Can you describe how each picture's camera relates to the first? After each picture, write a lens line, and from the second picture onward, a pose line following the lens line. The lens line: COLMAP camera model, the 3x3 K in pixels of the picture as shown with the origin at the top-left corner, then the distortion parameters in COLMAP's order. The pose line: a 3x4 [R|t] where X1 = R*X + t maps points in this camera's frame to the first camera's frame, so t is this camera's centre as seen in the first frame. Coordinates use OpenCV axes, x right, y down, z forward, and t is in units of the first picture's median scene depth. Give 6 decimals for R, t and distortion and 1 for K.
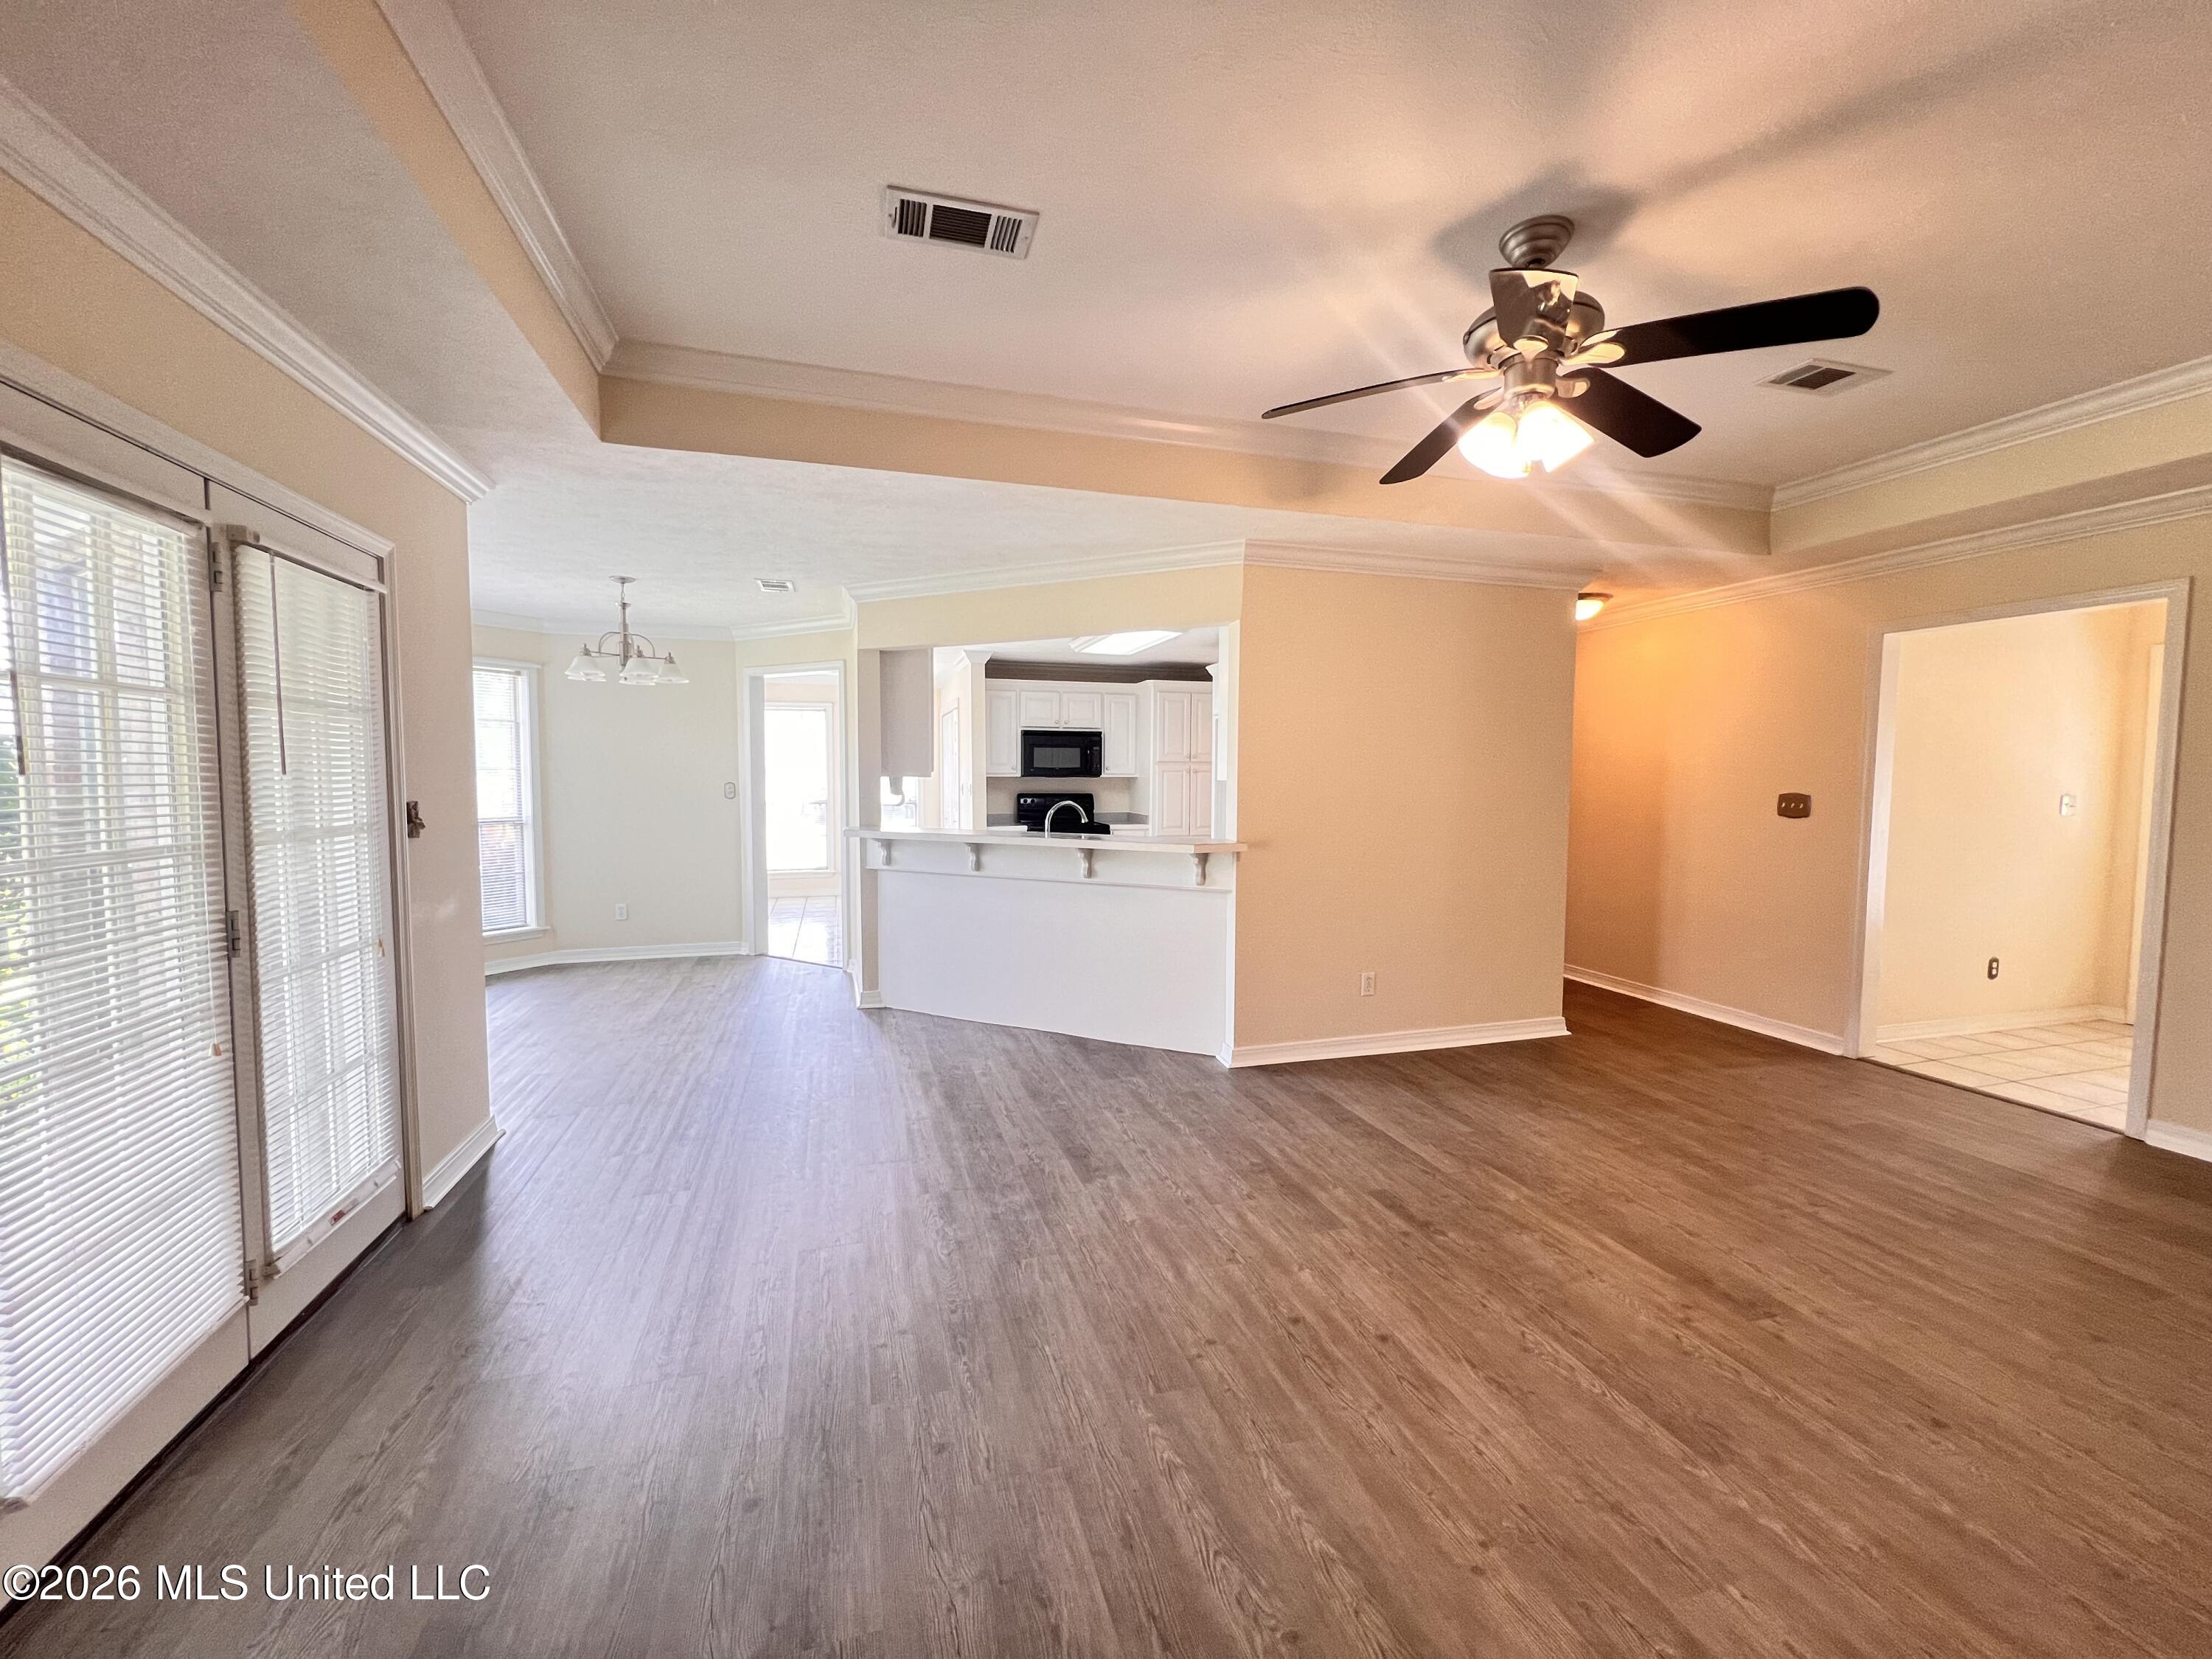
lens RADIAL K [[886.1, 0, 1100.8], [0, 886.1, 829.5], [0, 0, 1]] dist [-0.002672, 0.000394]
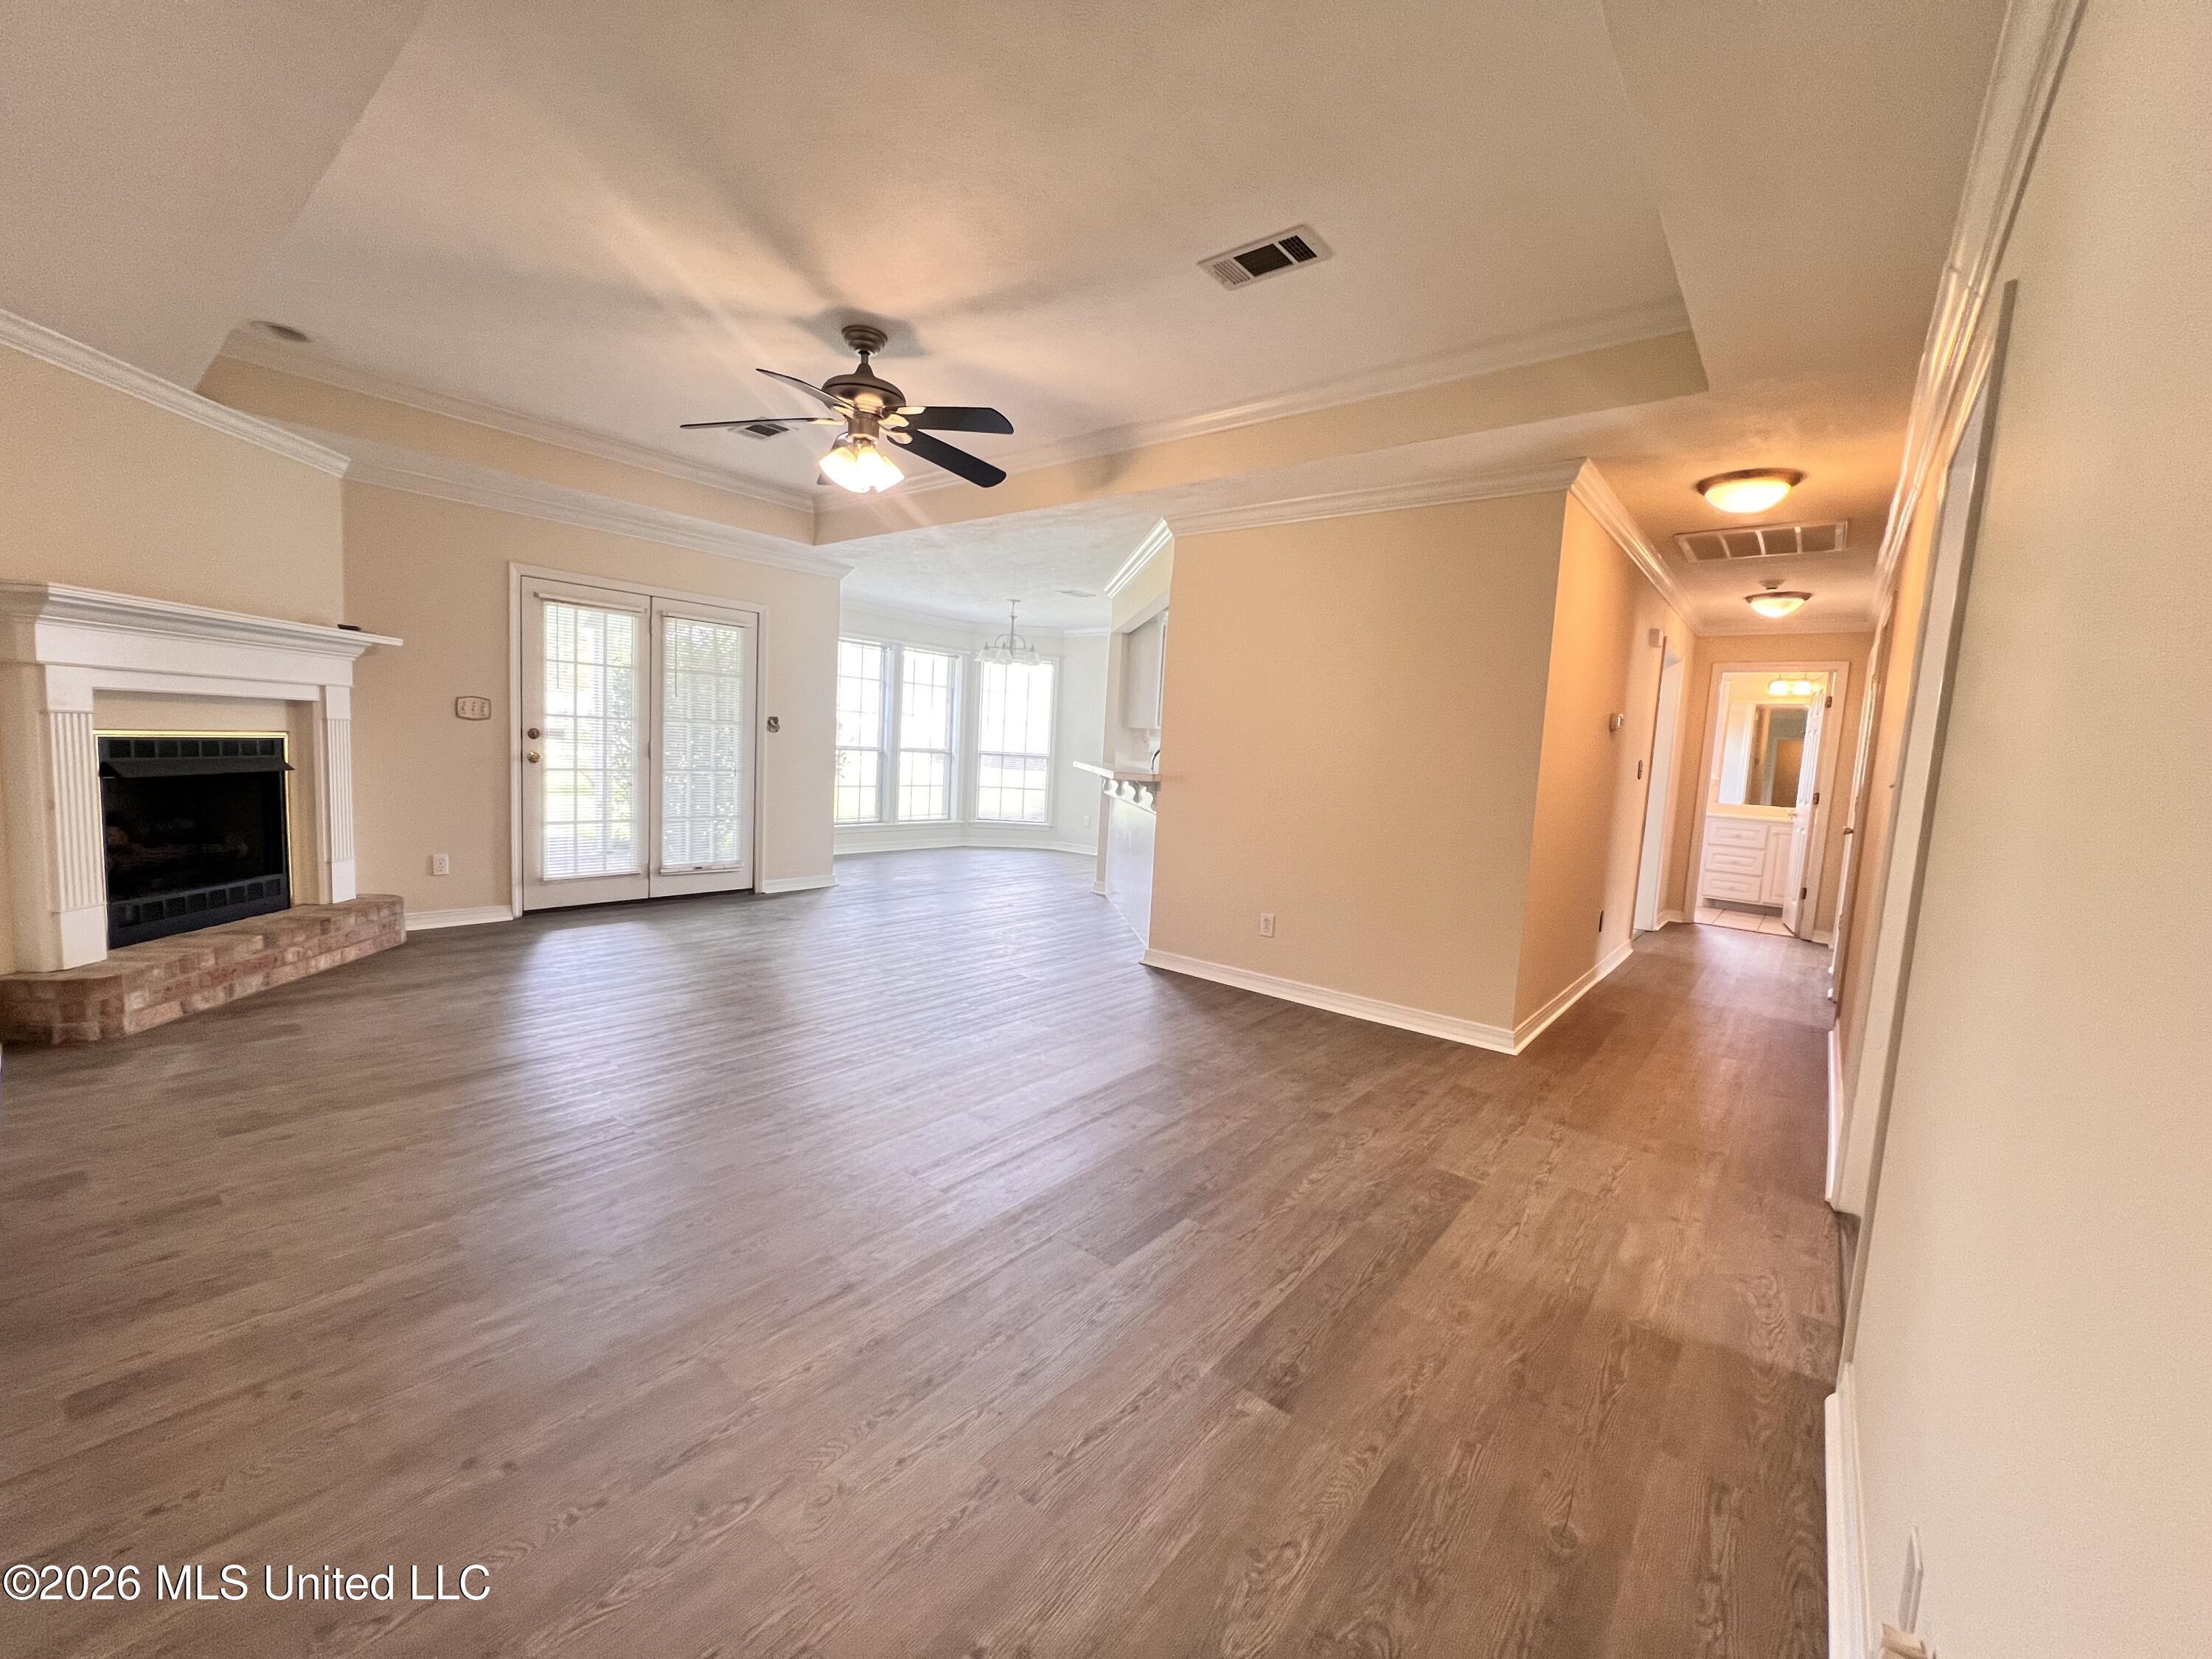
lens RADIAL K [[886.1, 0, 1101.2], [0, 886.1, 831.3], [0, 0, 1]] dist [-0.002672, 0.000394]
pose [[0.560717, 0.109044, -0.820796, 0.843765], [-0.101704, 0.992854, 0.062424, 0.018417], [0.821738, 0.048476, 0.567800, 0.208434]]
